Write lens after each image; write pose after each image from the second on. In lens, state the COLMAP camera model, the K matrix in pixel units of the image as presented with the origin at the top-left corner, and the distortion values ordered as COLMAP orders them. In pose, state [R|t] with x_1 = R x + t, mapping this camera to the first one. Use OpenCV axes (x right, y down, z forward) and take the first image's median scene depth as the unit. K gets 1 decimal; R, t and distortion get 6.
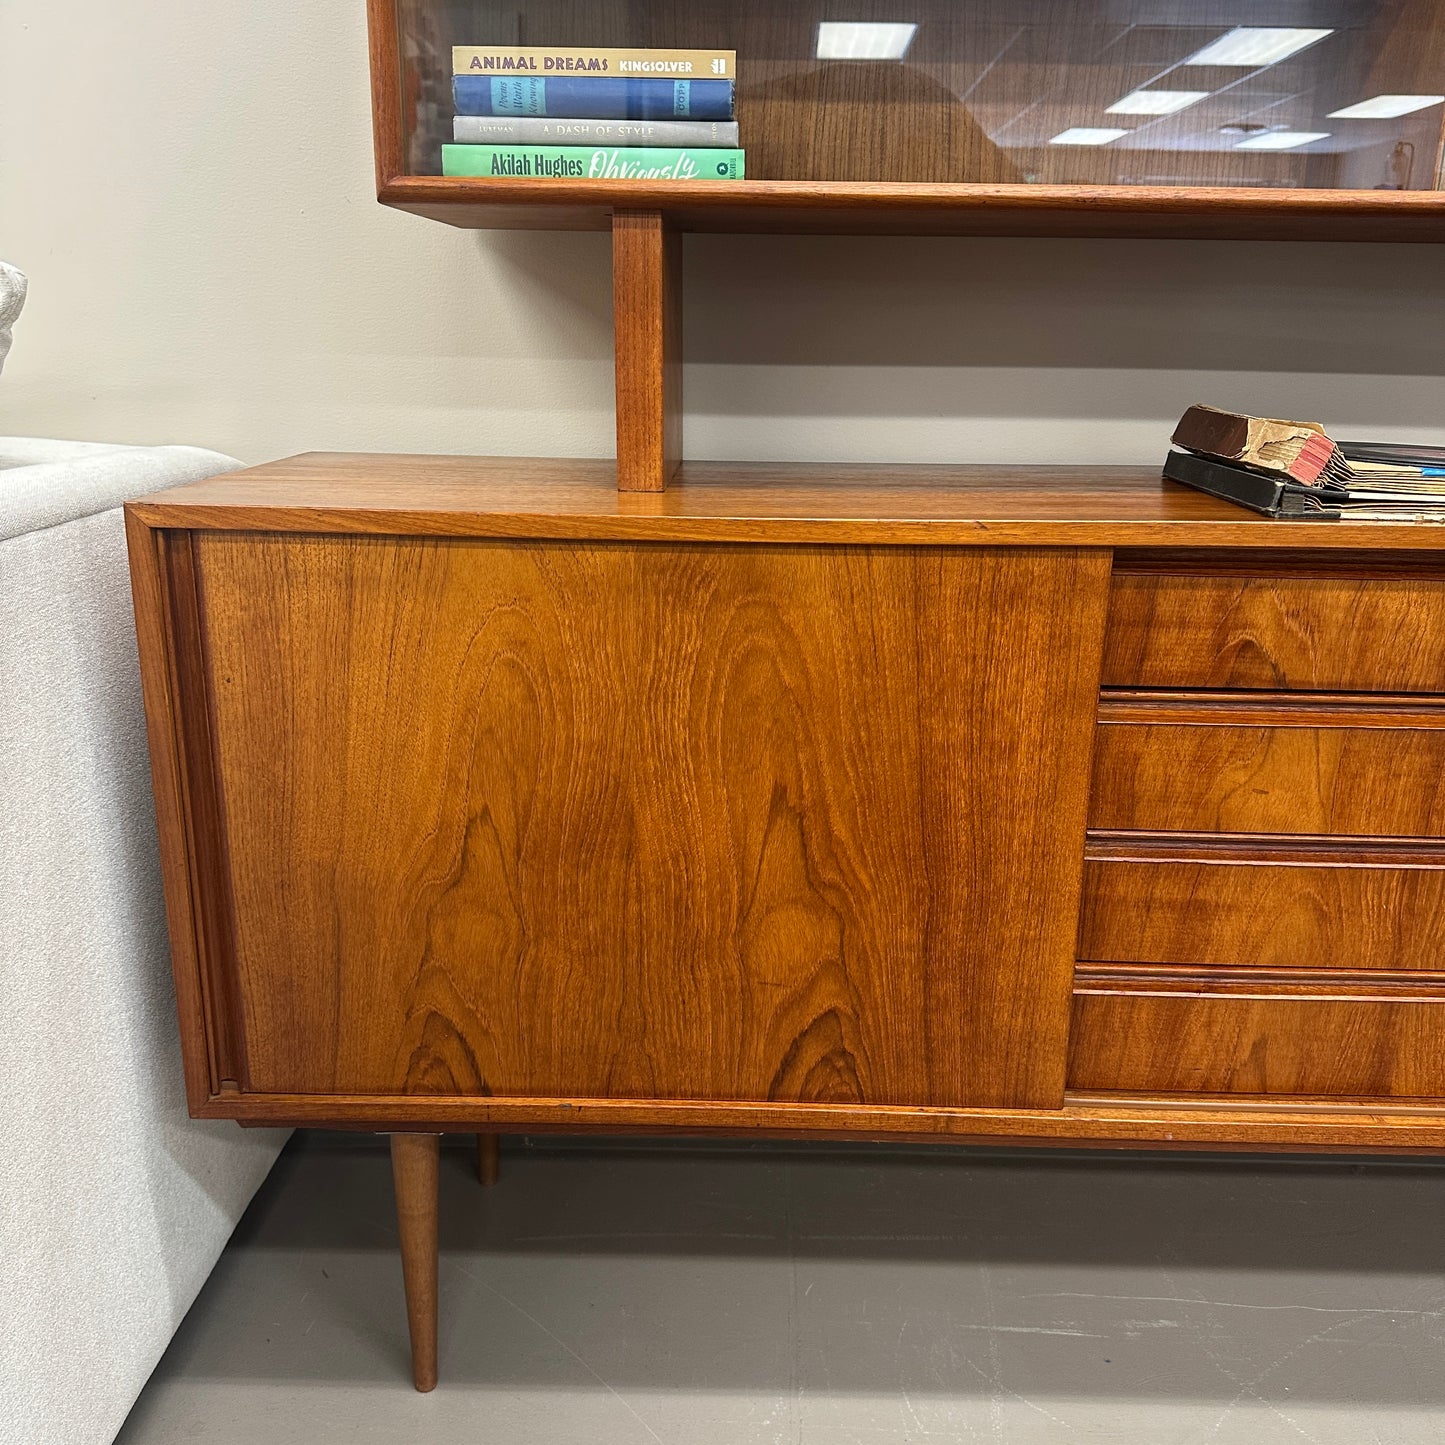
lens RADIAL K [[1360.7, 0, 730.1], [0, 1360.7, 727.2], [0, 0, 1]] dist [0.193383, -0.454764]
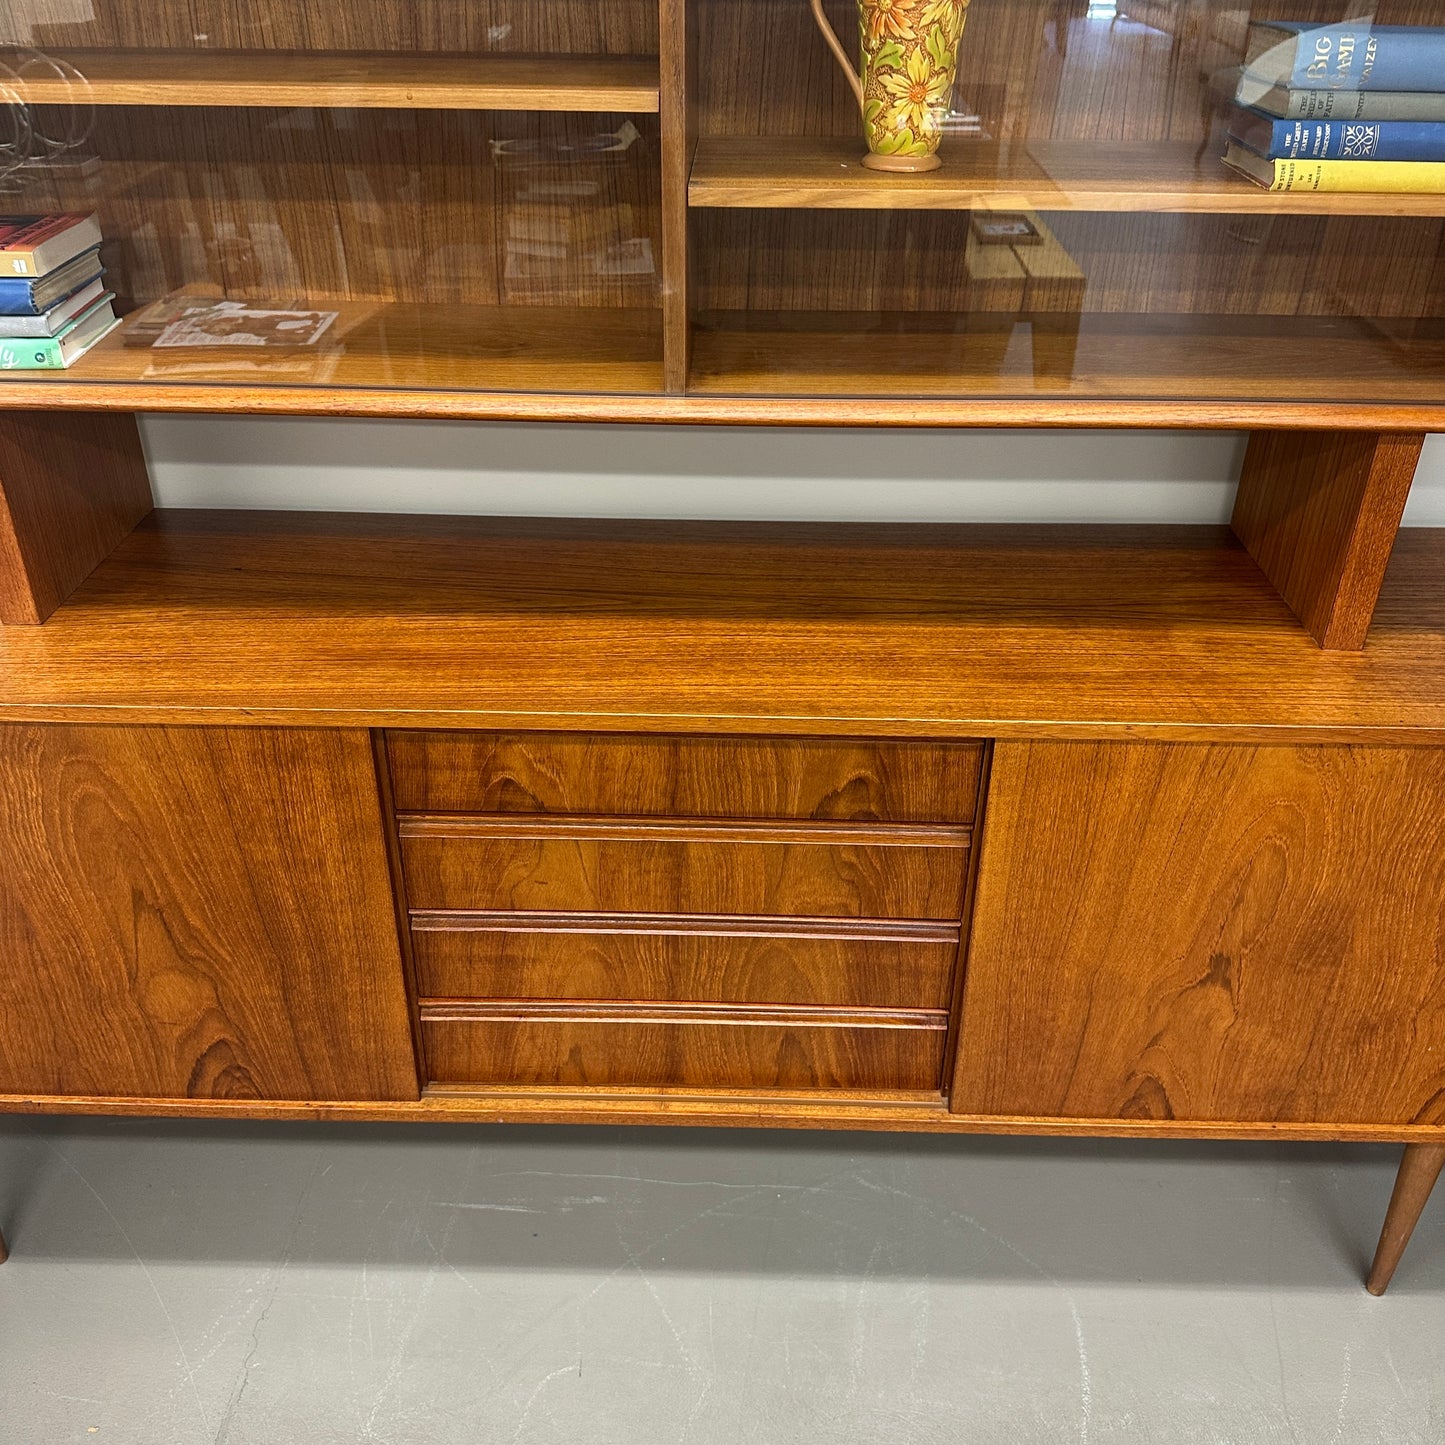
lens RADIAL K [[1364.2, 0, 715.2], [0, 1364.2, 723.7], [0, 0, 1]] dist [0.198782, -0.472009]
pose [[0.999979, -0.003471, -0.005409, 0.544720], [0.004755, 0.965763, 0.259381, -0.408685], [0.004323, -0.259401, 0.965760, -0.150448]]
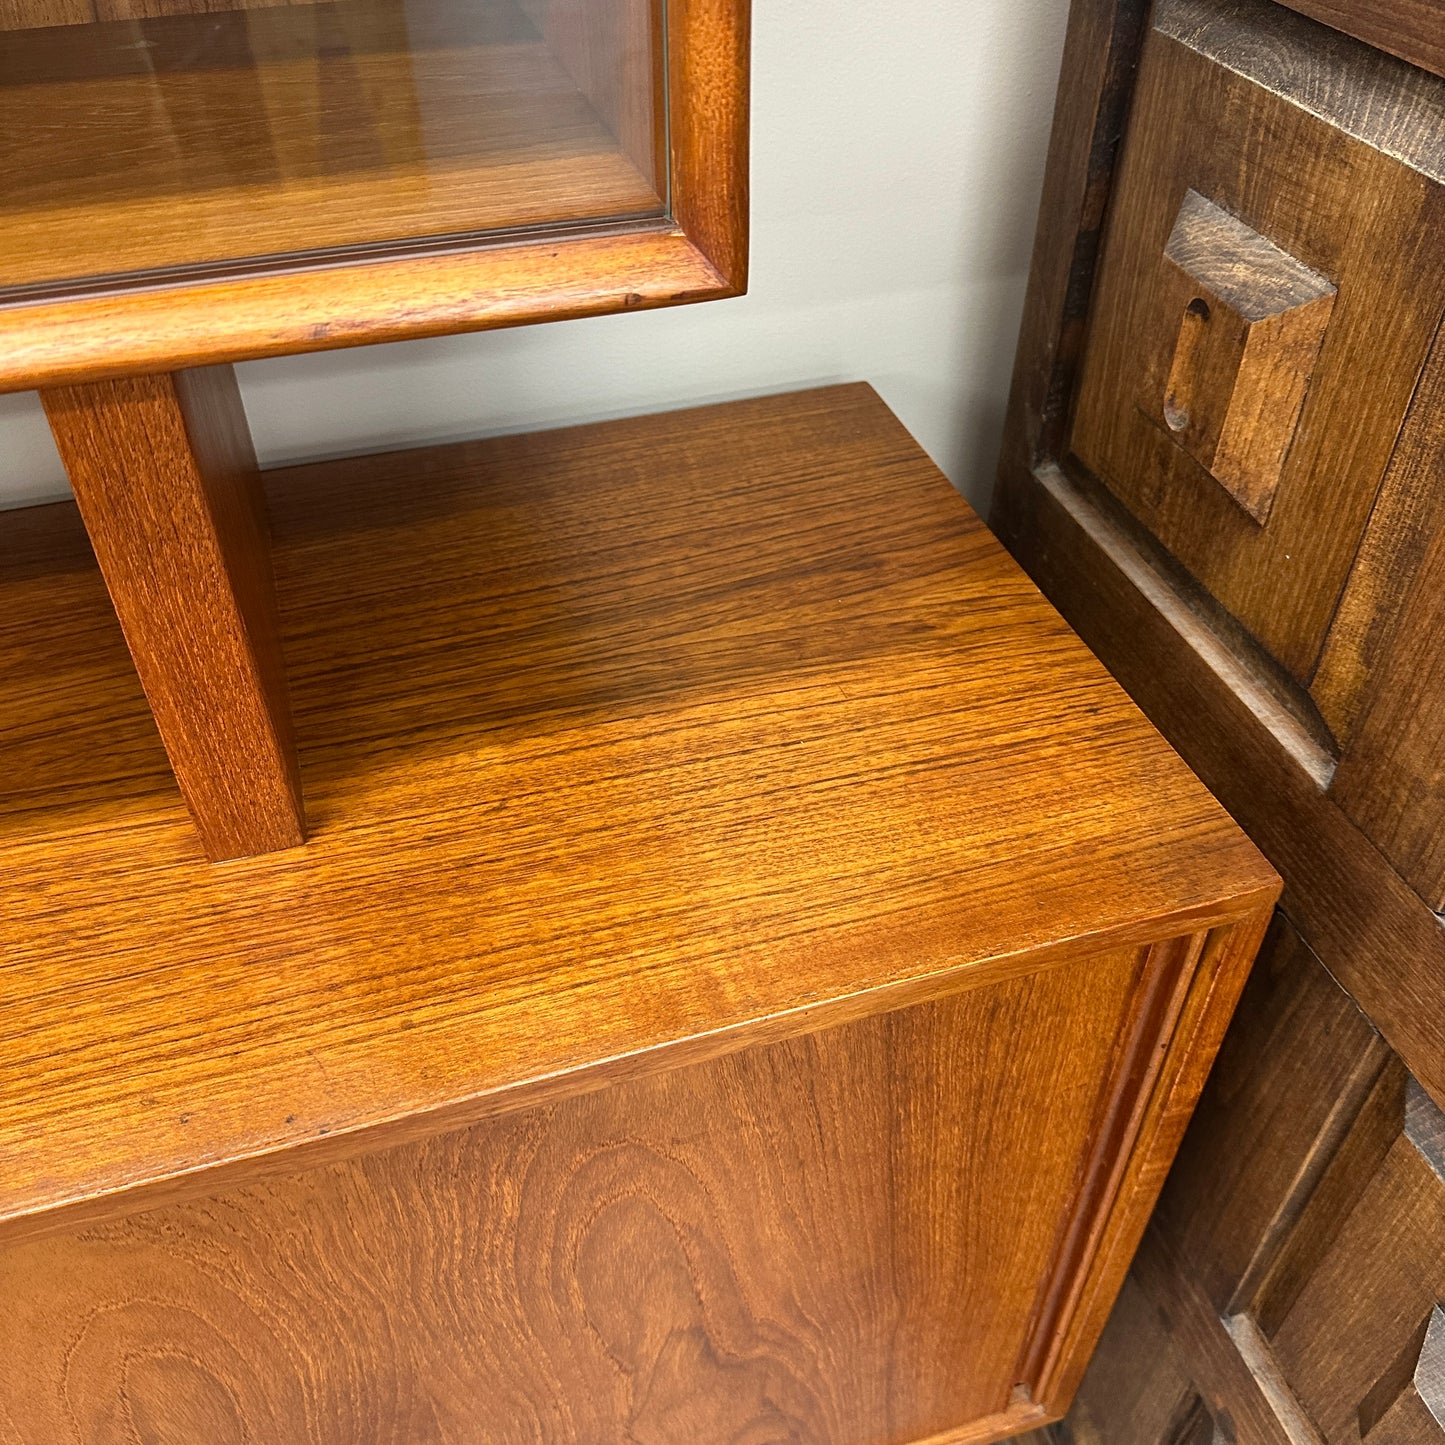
lens RADIAL K [[1347.5, 0, 718.7], [0, 1347.5, 736.1], [0, 0, 1]] dist [0.061952, -0.071762]
pose [[0.950484, -0.219024, 0.220475, 1.138643], [0.100270, 0.887627, 0.449516, -0.404455], [-0.294154, -0.405150, 0.865637, 0.556242]]
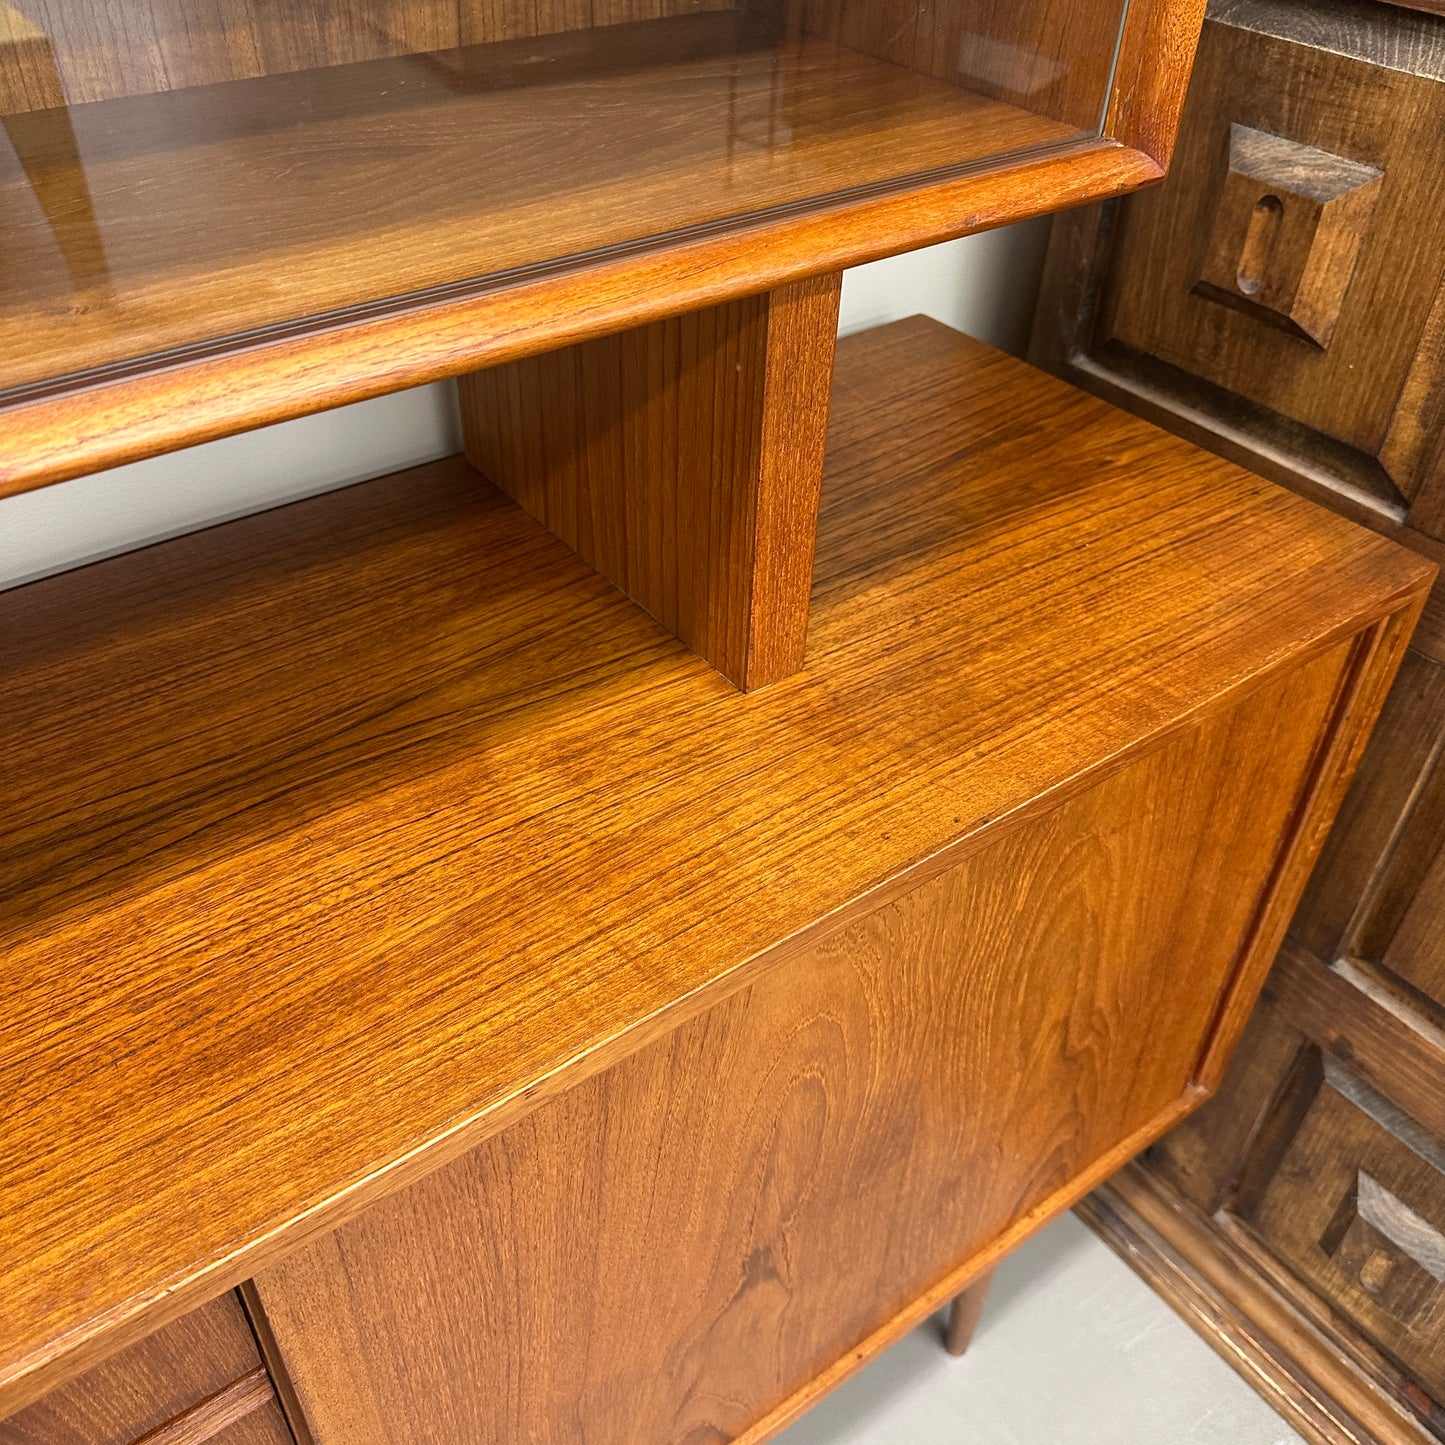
lens RADIAL K [[1368.4, 0, 722.5], [0, 1368.4, 722.5], [0, 0, 1]] dist [0.060845, -0.036991]
pose [[0.787797, -0.381610, 0.483477, 0.738283], [0.150935, 0.880621, 0.449138, -0.433409], [-0.597155, -0.280856, 0.751349, 0.548676]]
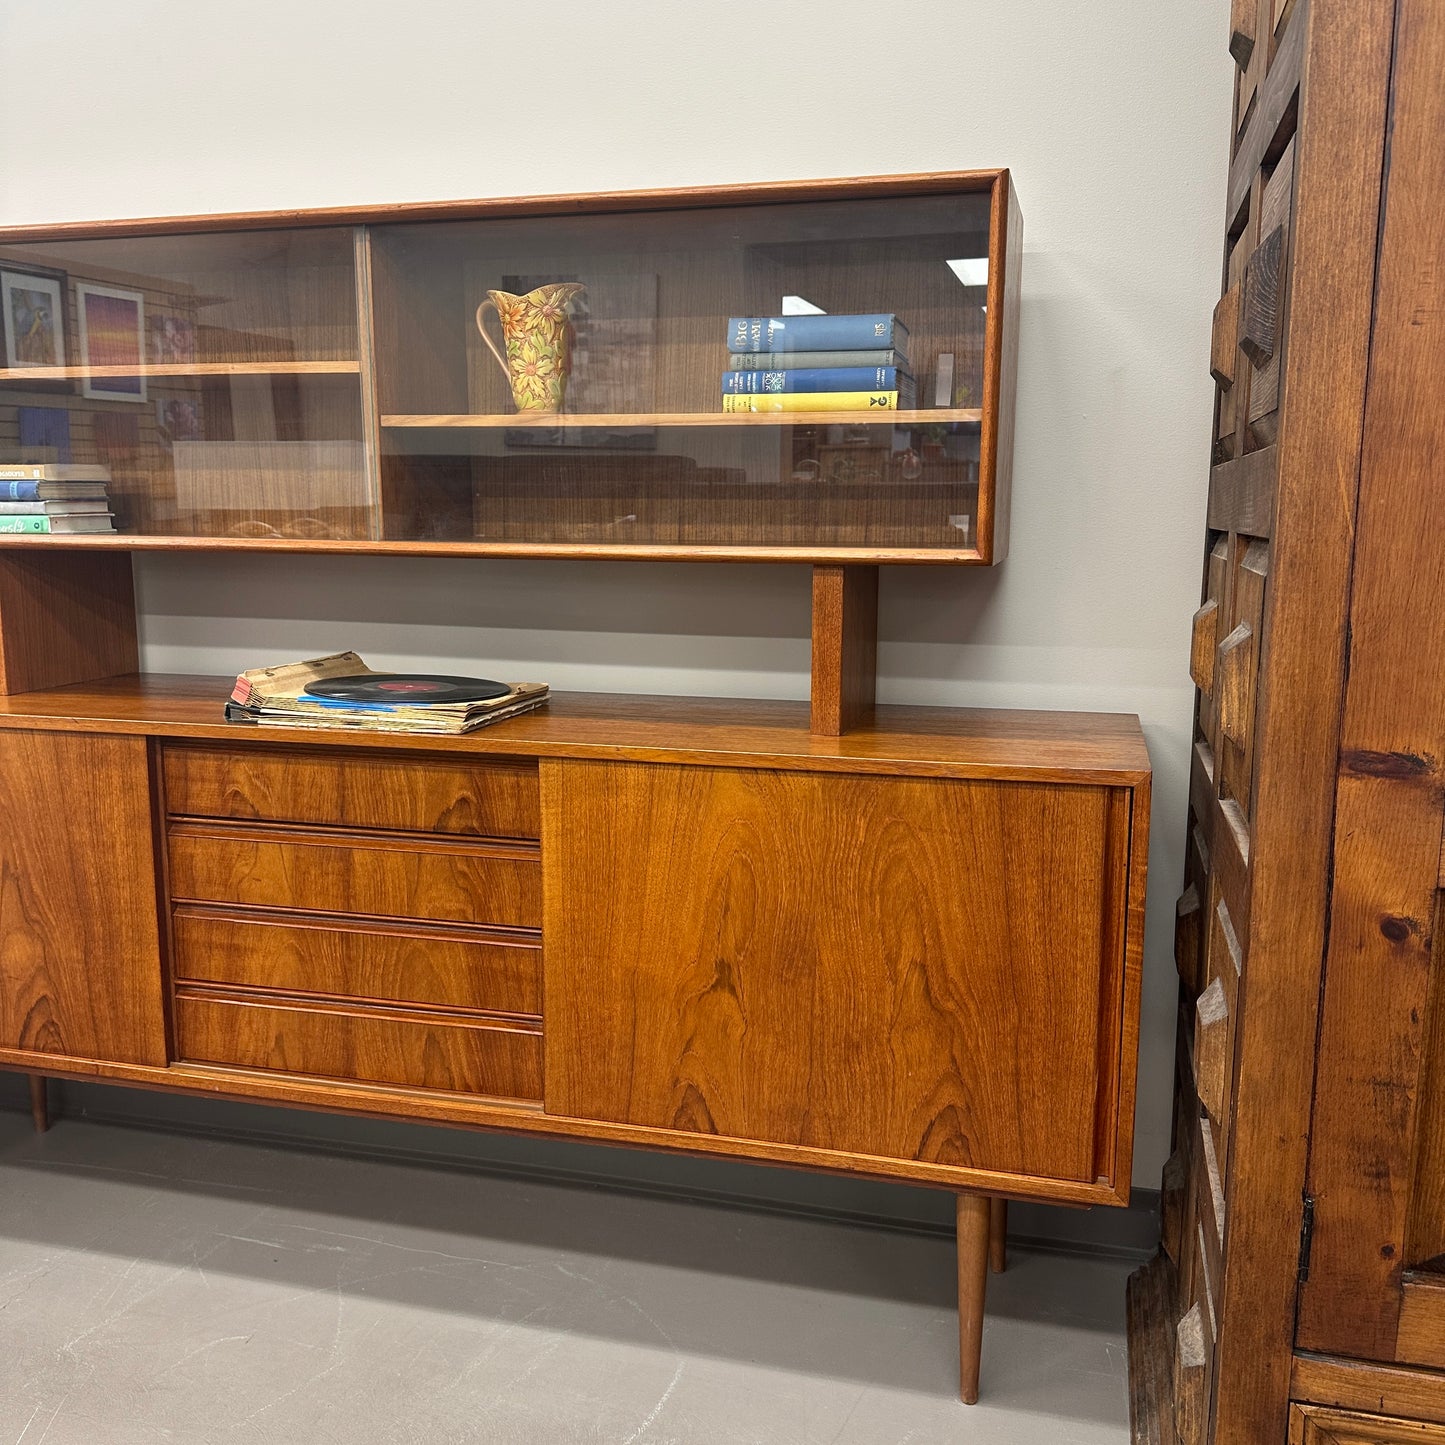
lens RADIAL K [[1364.2, 0, 715.2], [0, 1364.2, 723.7], [0, 0, 1]] dist [0.198782, -0.472009]
pose [[0.969547, 0.028081, -0.243292, 1.340309], [-0.058336, 0.991292, -0.118058, 0.024819], [0.237858, 0.128655, 0.962742, -0.540096]]
